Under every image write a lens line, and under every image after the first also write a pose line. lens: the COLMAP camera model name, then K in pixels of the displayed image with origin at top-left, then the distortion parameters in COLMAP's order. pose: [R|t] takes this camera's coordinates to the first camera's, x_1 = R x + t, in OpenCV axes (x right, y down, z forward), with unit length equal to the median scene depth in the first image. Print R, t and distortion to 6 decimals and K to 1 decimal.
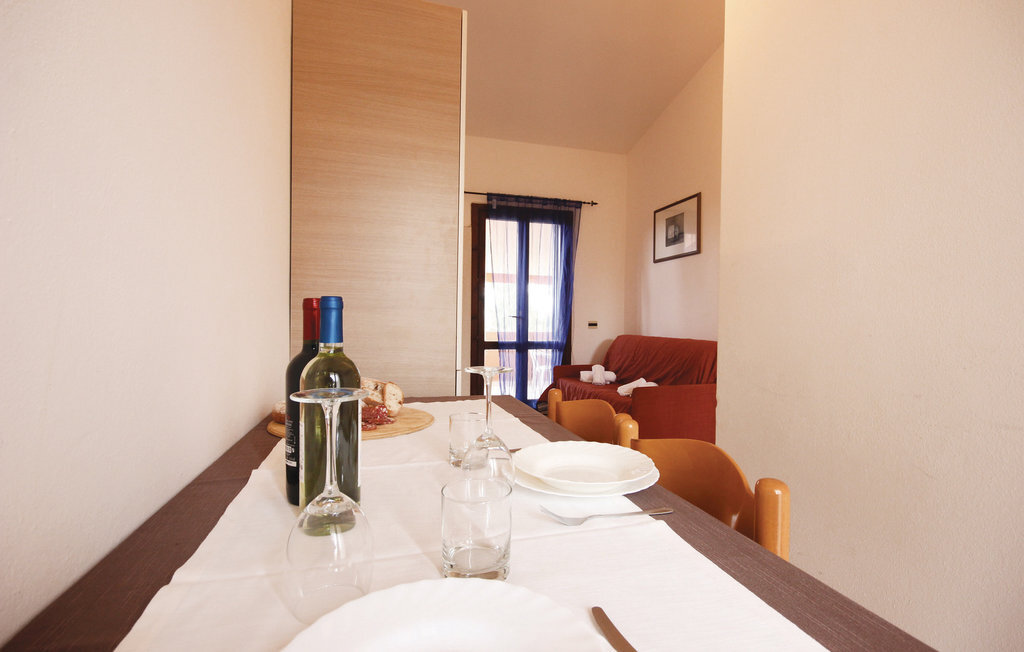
lens RADIAL K [[474.9, 0, 514.0], [0, 474.9, 332.8], [0, 0, 1]] dist [0.011853, -0.013716]
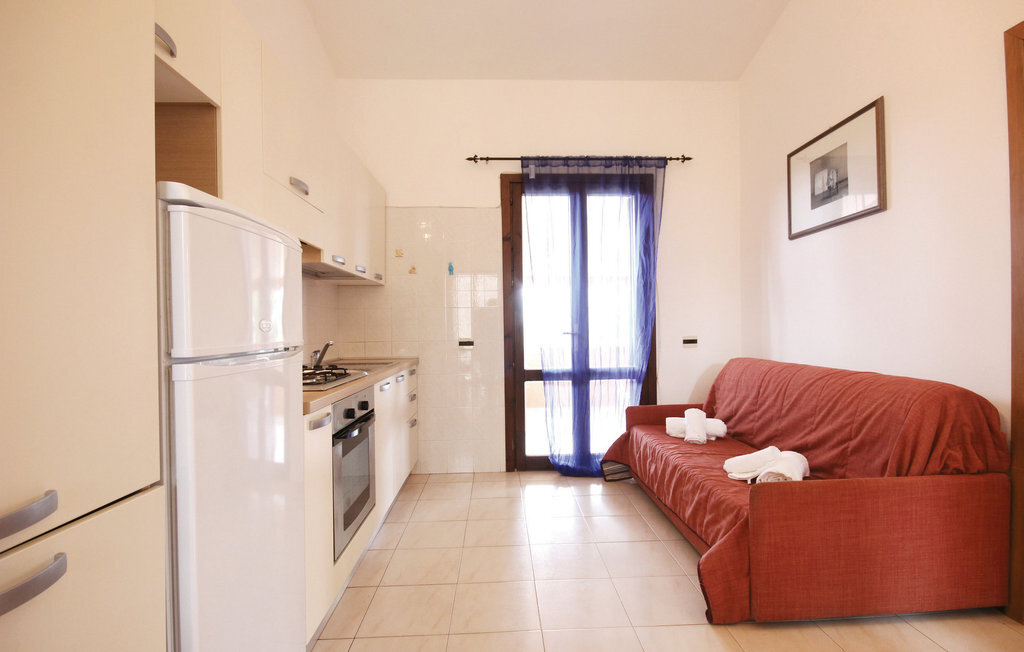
lens RADIAL K [[474.9, 0, 514.0], [0, 474.9, 332.8], [0, 0, 1]] dist [0.011853, -0.013716]
pose [[0.971488, -0.022496, -0.236019, 0.090671], [0.018238, 0.999629, -0.020209, -0.022251], [0.236386, 0.015328, 0.971538, 0.318851]]
